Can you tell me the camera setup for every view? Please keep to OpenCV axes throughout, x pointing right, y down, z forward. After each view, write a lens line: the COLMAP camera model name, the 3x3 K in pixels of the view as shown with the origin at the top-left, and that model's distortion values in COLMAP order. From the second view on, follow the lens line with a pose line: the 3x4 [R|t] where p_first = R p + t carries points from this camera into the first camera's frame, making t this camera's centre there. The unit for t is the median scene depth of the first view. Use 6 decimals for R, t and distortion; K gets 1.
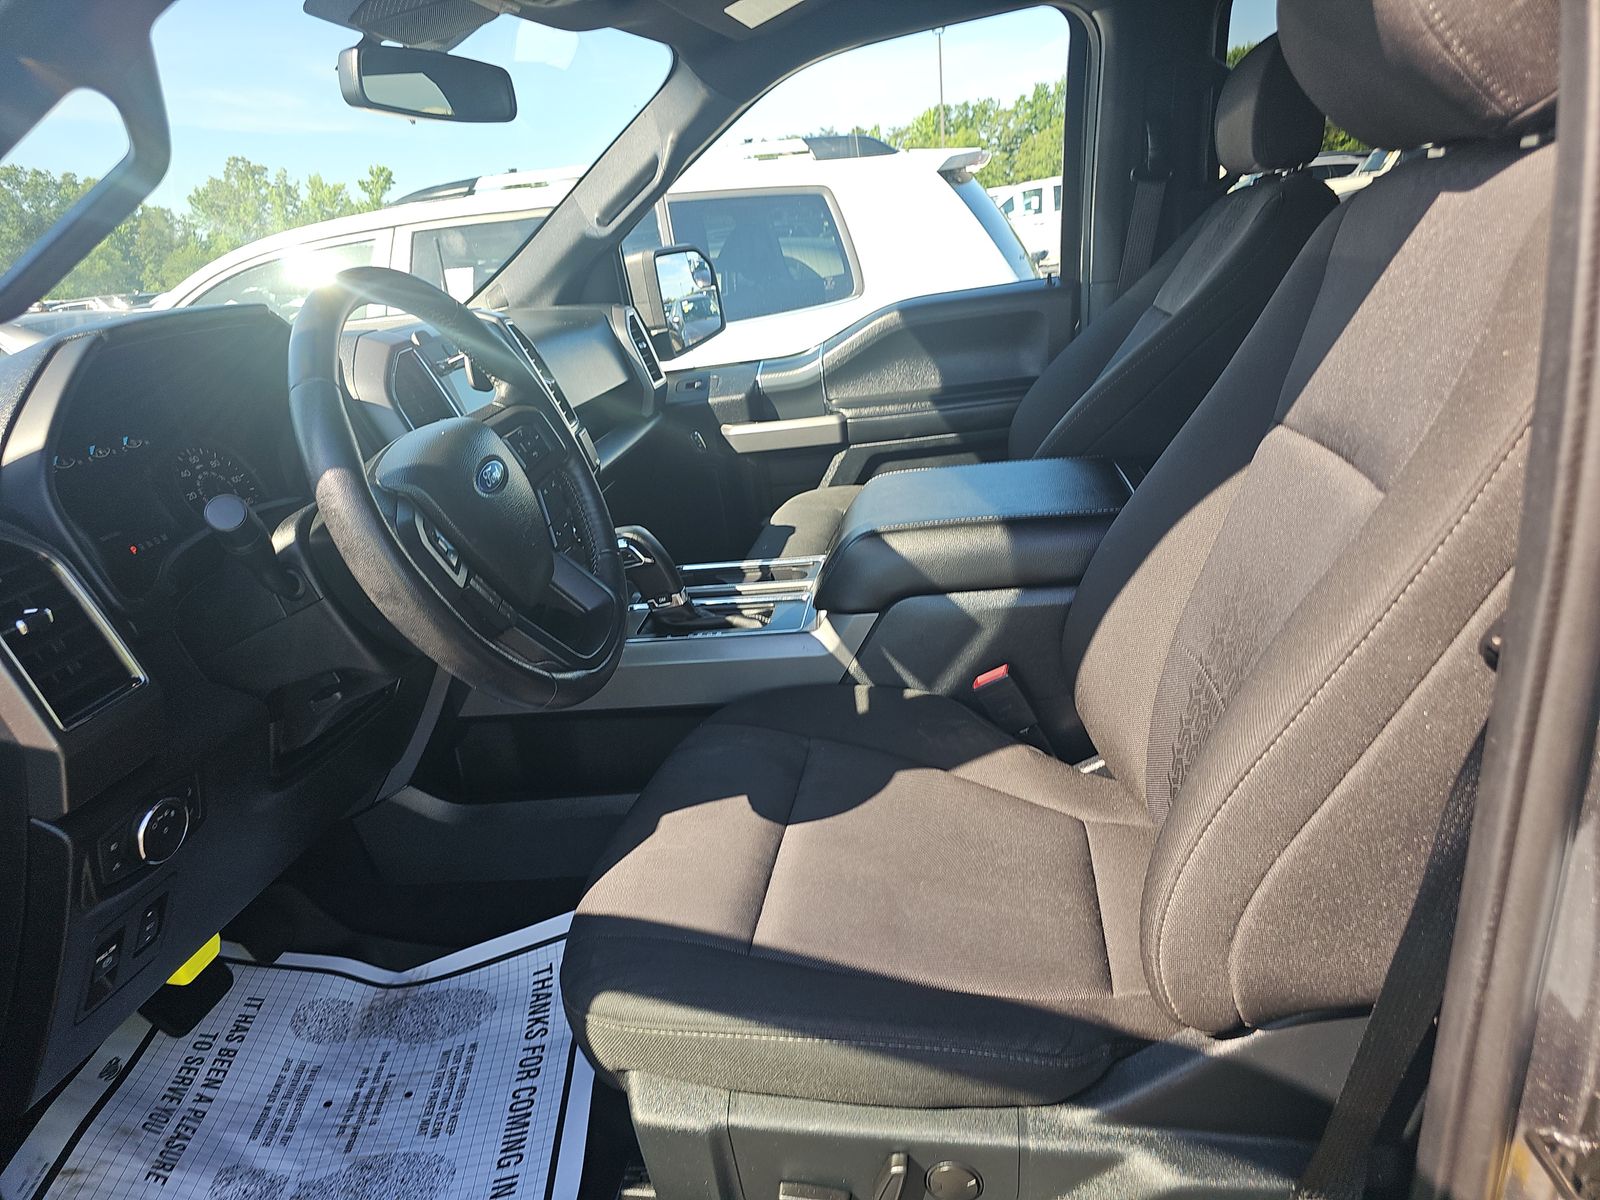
lens RADIAL K [[1067.0, 0, 785.5], [0, 1067.0, 599.8], [0, 0, 1]] dist [0.062365, -0.063337]
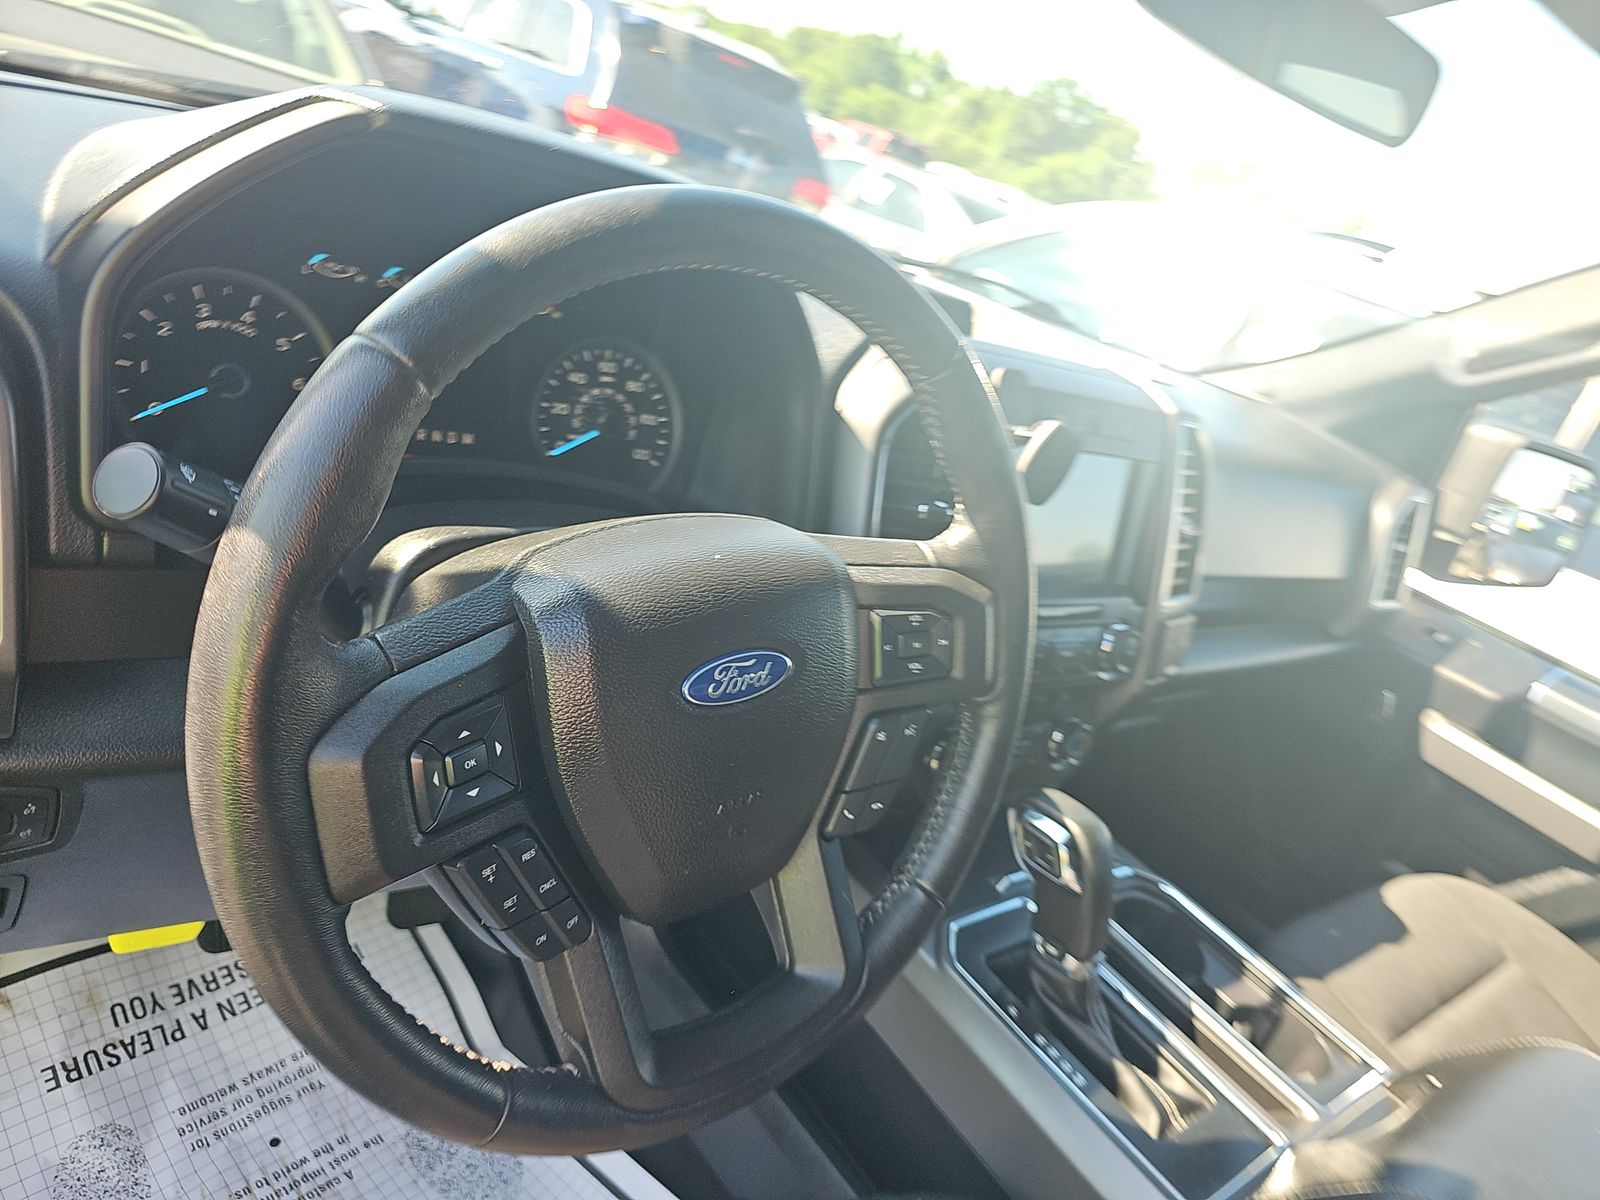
lens RADIAL K [[1067.0, 0, 785.5], [0, 1067.0, 599.8], [0, 0, 1]] dist [0.062365, -0.063337]
pose [[0.630464, 0.582676, -0.512839, -0.011583], [-0.587760, 0.789904, 0.174902, -0.106679], [0.507004, 0.191157, 0.840480, 0.256116]]
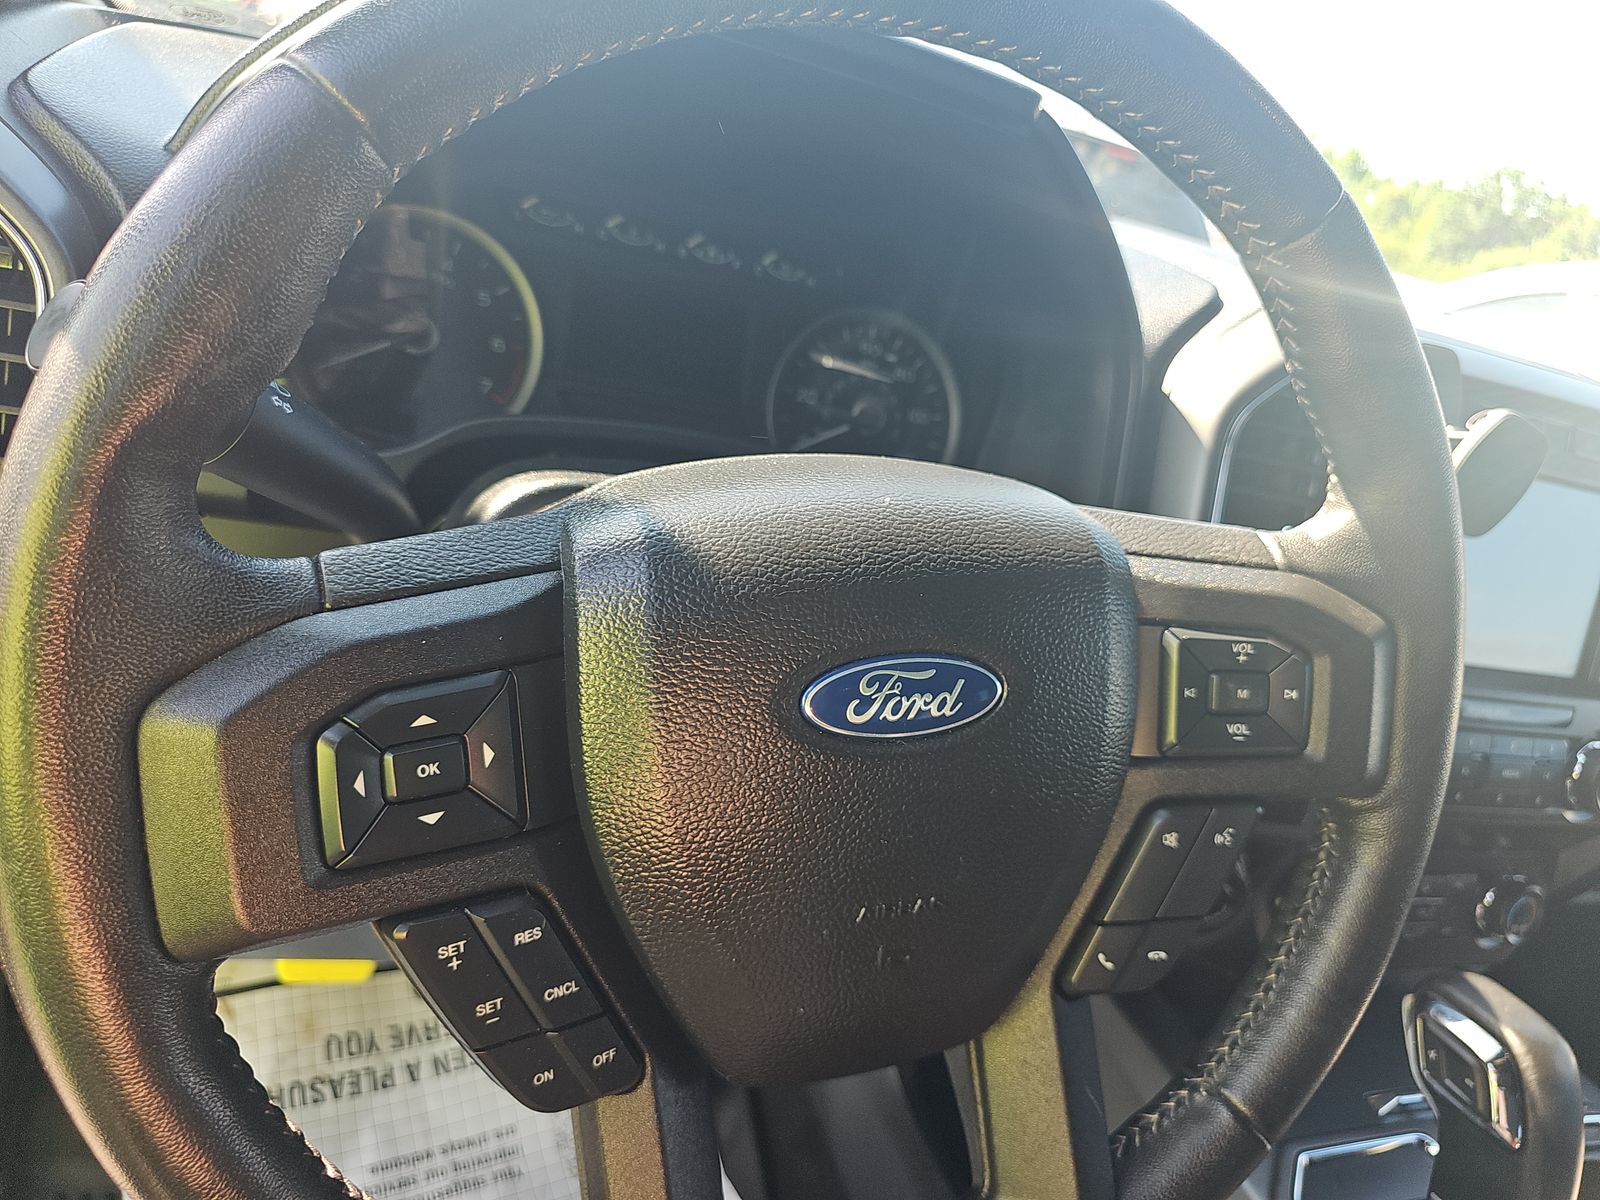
lens RADIAL K [[1066.9, 0, 807.6], [0, 1066.9, 600.8], [0, 0, 1]] dist [-0.021474, 0.000693]
pose [[0.382563, 0.556233, -0.737734, -0.035107], [-0.574096, 0.768731, 0.281898, -0.089283], [0.723920, 0.315687, 0.613419, 0.346490]]
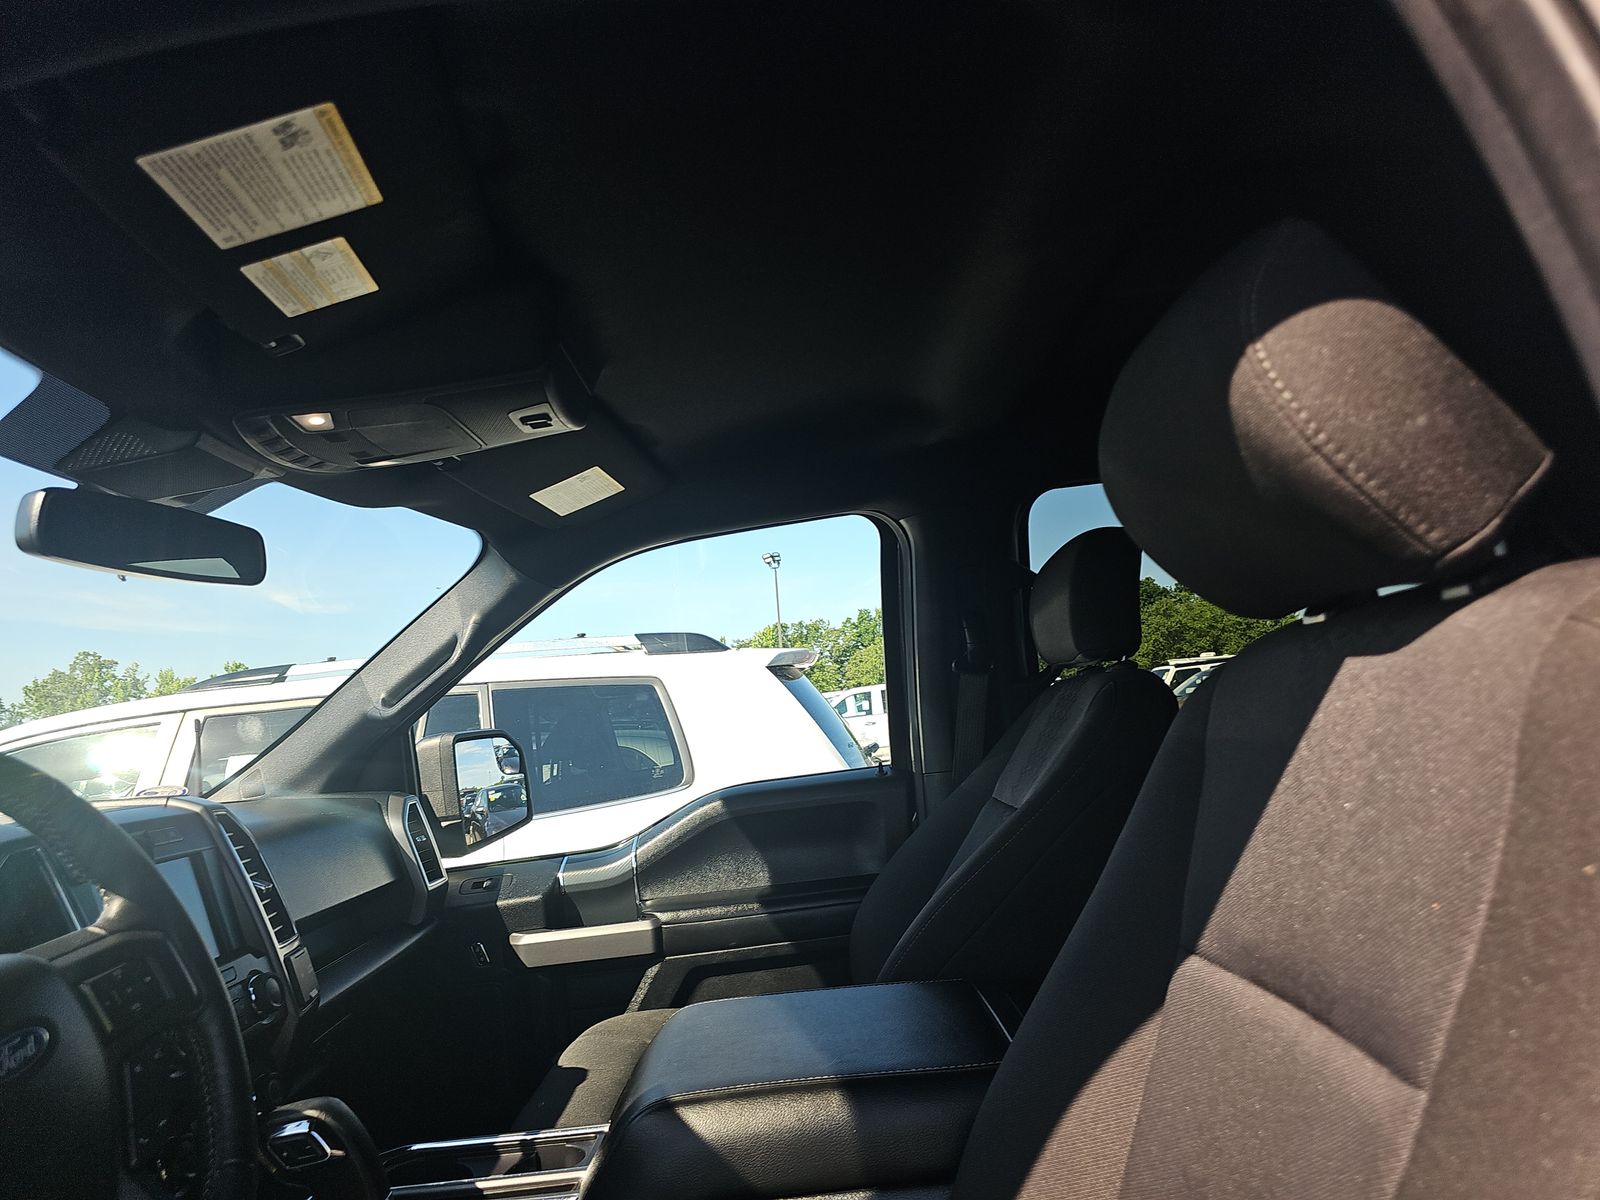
lens RADIAL K [[1067.0, 0, 785.5], [0, 1067.0, 599.8], [0, 0, 1]] dist [0.062365, -0.063337]
pose [[0.990217, 0.031854, 0.135854, 0.031989], [0.030483, 0.900701, -0.433368, -0.029626], [-0.136169, 0.433269, 0.890919, 0.118074]]
